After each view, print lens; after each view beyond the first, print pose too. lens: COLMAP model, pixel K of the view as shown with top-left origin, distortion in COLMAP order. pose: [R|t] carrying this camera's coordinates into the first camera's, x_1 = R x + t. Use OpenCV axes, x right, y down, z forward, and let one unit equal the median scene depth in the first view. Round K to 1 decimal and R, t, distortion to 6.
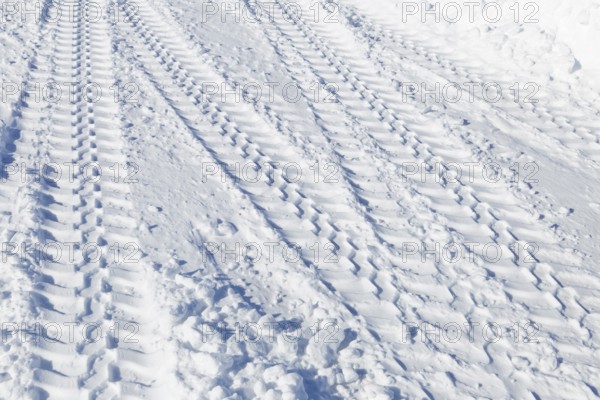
lens RADIAL K [[536.9, 0, 292.0], [0, 536.9, 199.5], [0, 0, 1]] dist [-0.001978, 0.009423]
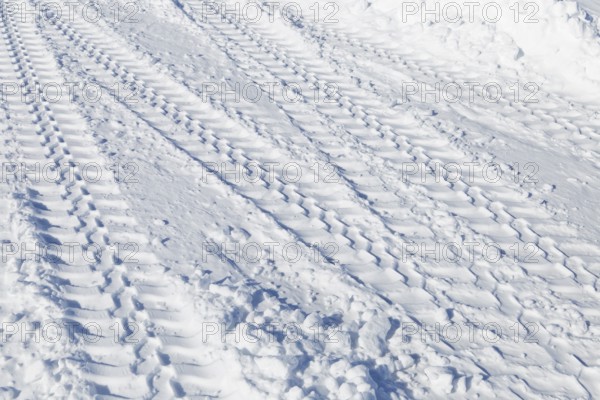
lens RADIAL K [[536.9, 0, 292.0], [0, 536.9, 199.5], [0, 0, 1]] dist [-0.001978, 0.009423]
pose [[0.988891, -0.091352, 0.117258, -0.127374], [0.091922, 0.995766, 0.000543, -0.002476], [-0.116811, 0.010241, 0.993101, -0.004228]]
